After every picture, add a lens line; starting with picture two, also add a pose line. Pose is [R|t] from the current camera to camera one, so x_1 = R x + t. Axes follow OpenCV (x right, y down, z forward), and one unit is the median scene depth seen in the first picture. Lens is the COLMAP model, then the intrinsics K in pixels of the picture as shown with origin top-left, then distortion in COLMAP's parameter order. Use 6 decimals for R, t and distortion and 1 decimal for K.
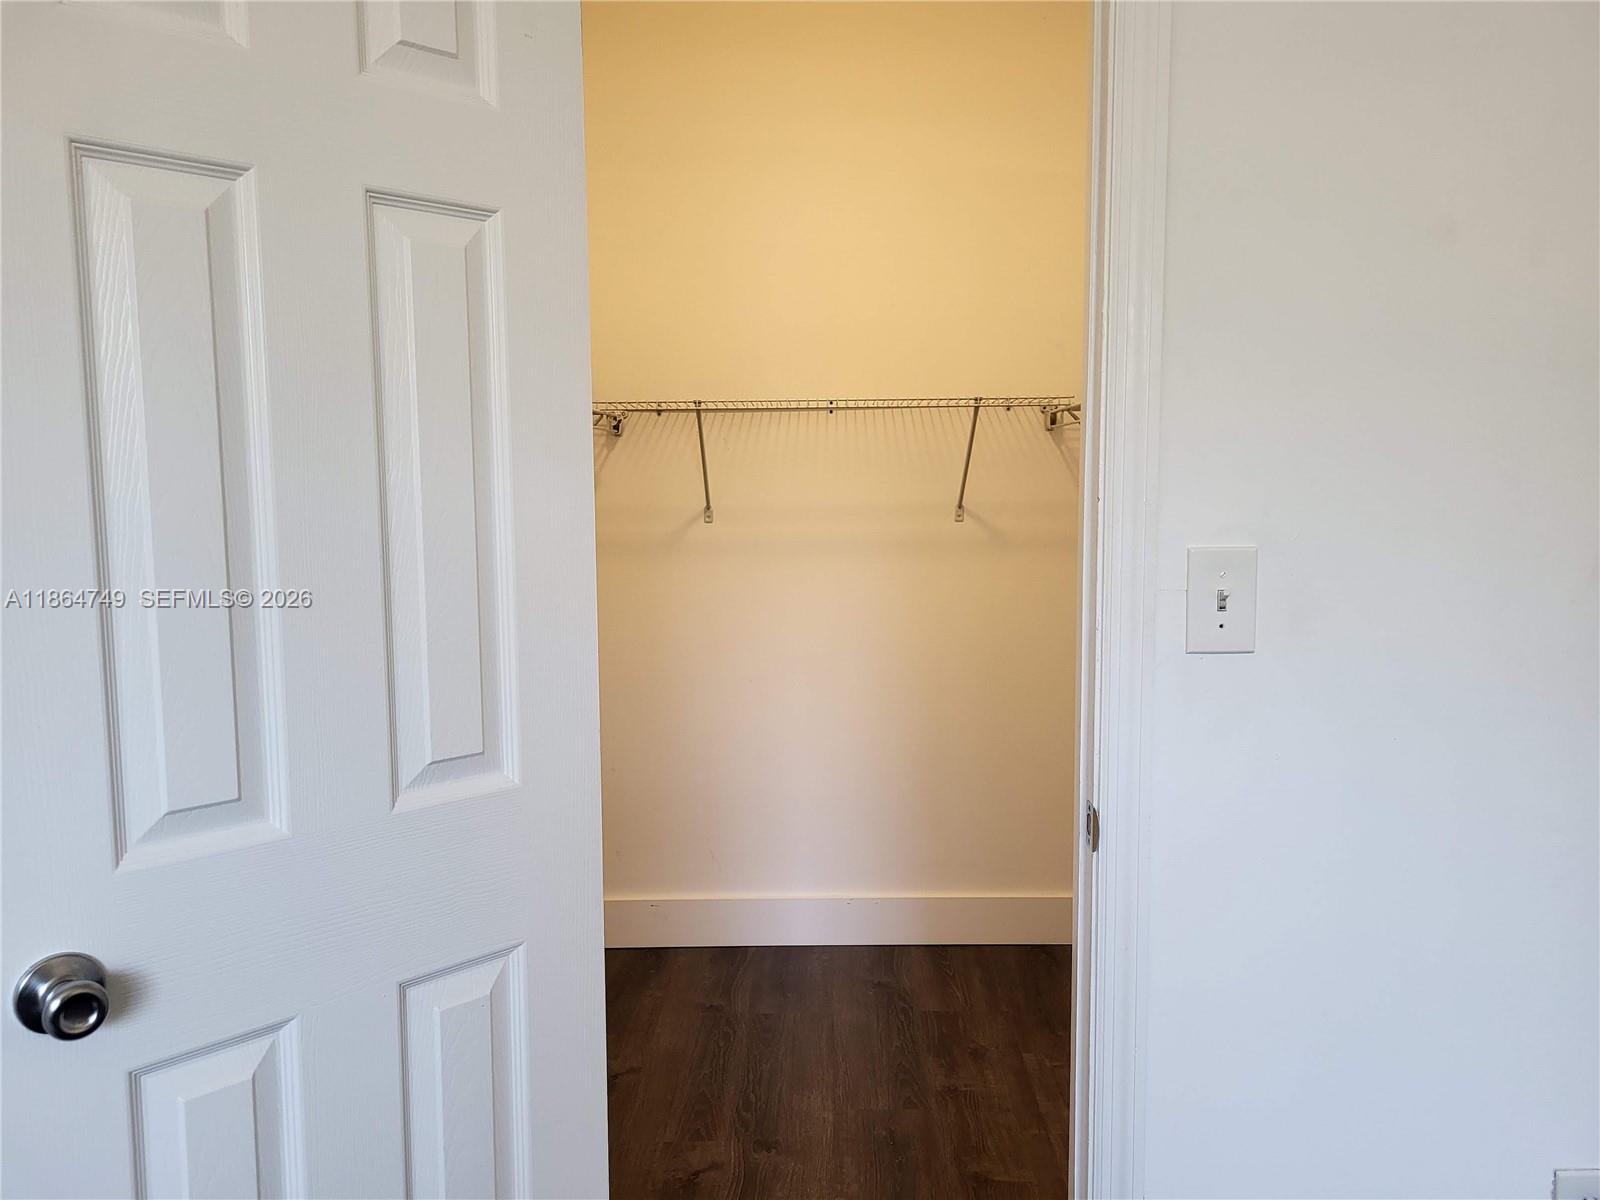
lens RADIAL K [[1223.2, 0, 821.3], [0, 1223.2, 595.2], [0, 0, 1]] dist [0.052535, -0.006021]
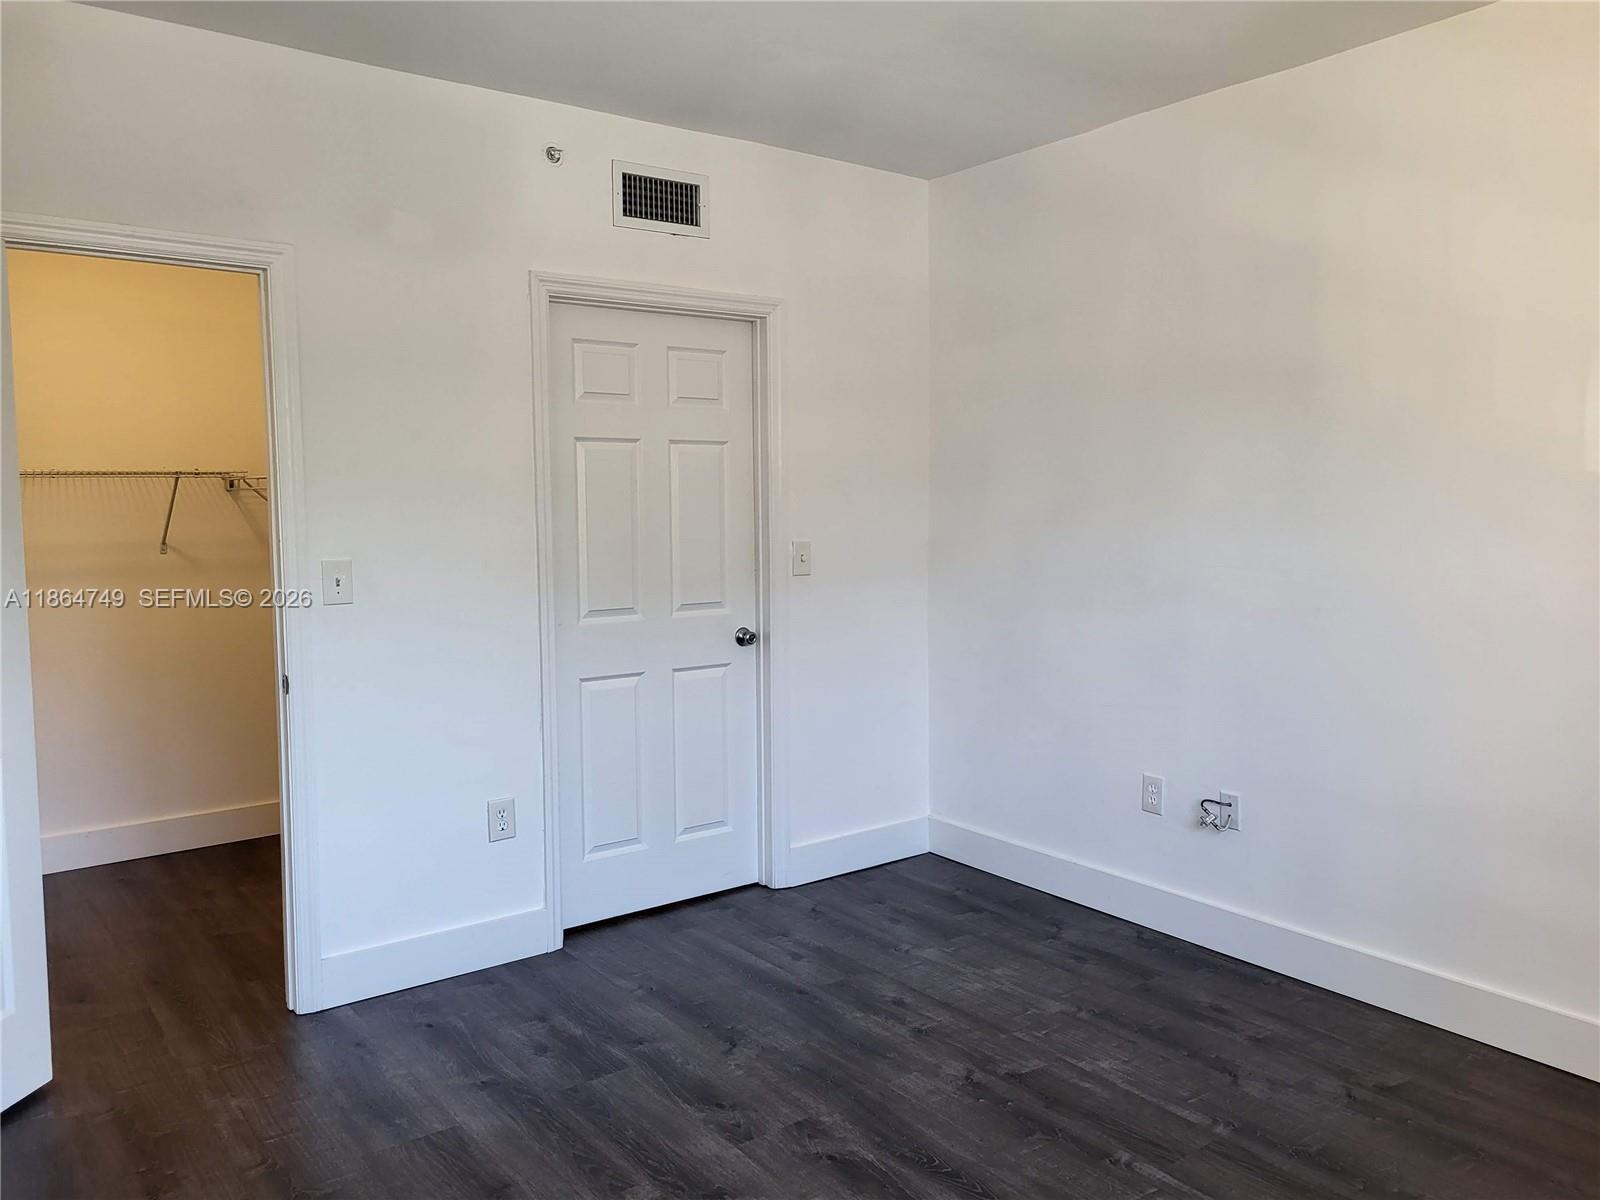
lens RADIAL K [[1222.5, 0, 818.7], [0, 1222.5, 611.6], [0, 0, 1]] dist [0.050663, -0.013184]
pose [[0.792694, -0.051974, 0.607400, -0.170984], [0.058551, 0.998244, 0.009004, 0.040881], [-0.606801, 0.028427, 0.794345, -0.642445]]
